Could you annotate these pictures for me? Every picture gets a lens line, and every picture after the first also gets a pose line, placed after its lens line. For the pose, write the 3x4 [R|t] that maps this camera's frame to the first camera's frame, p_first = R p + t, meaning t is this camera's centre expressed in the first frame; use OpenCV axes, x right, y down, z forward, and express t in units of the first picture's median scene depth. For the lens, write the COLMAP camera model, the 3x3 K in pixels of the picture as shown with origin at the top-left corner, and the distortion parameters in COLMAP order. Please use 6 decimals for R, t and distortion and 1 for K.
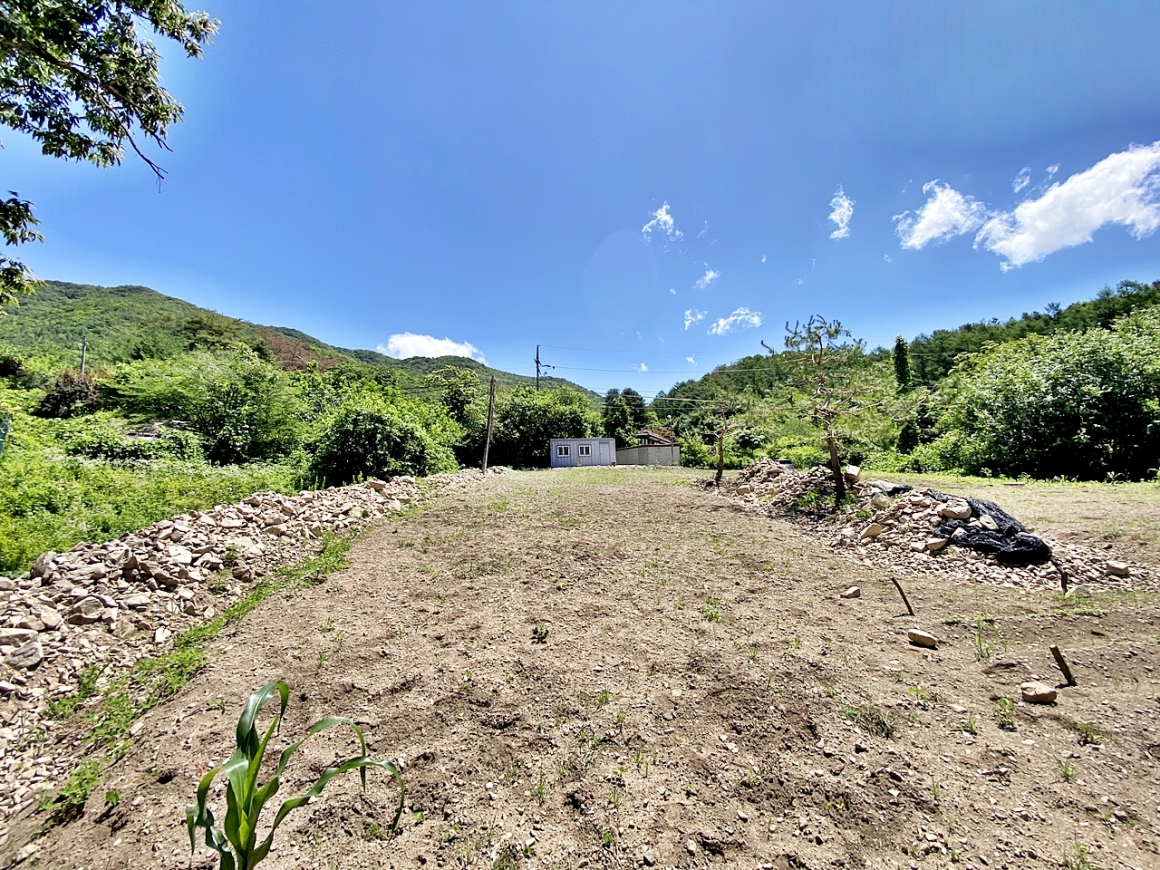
lens RADIAL K [[463.6, 0, 575.8], [0, 463.6, 413.1], [0, 0, 1]] dist [-0.000835, -0.012125]
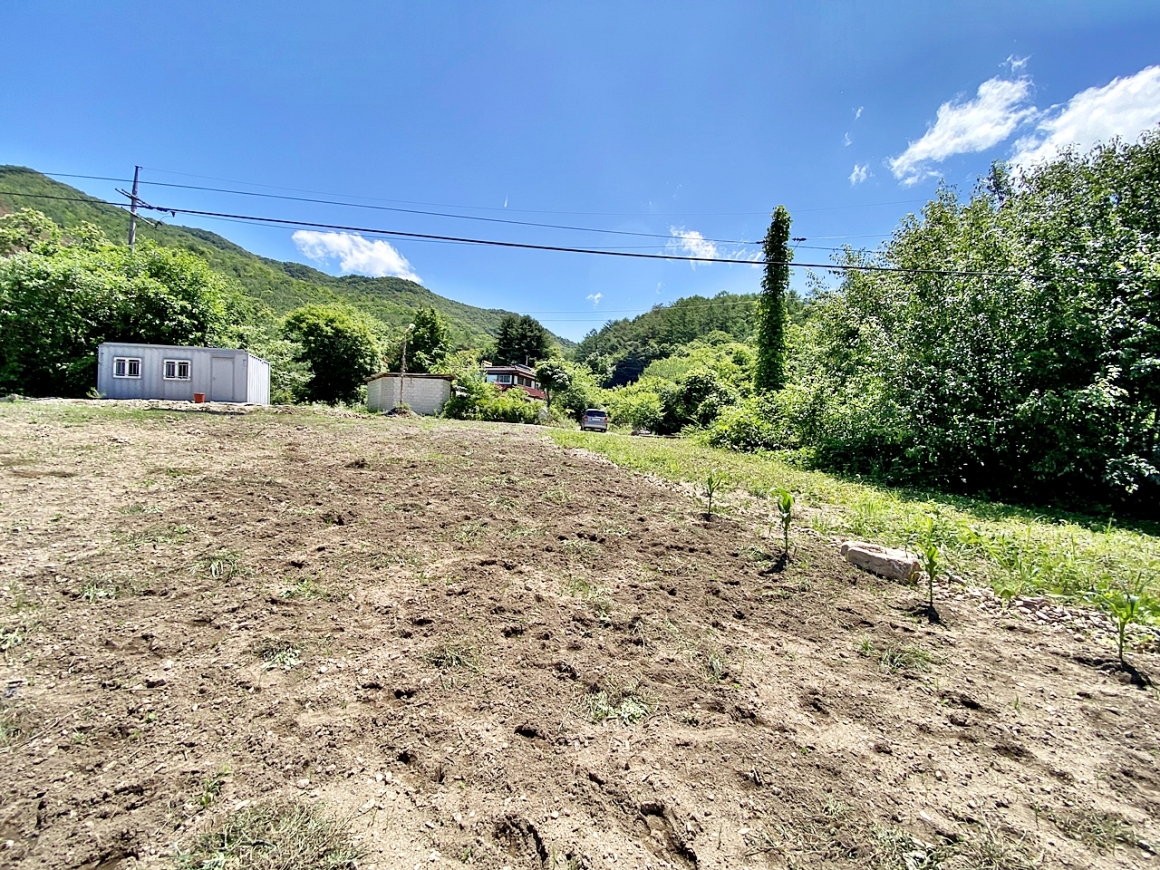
lens RADIAL K [[463.6, 0, 593.7], [0, 463.6, 430.2], [0, 0, 1]] dist [-0.000835, -0.012125]
pose [[0.991037, 0.052777, 0.122721, 0.993644], [-0.071665, 0.985313, 0.154993, 0.080917], [-0.112738, -0.162399, 0.980264, 1.006658]]
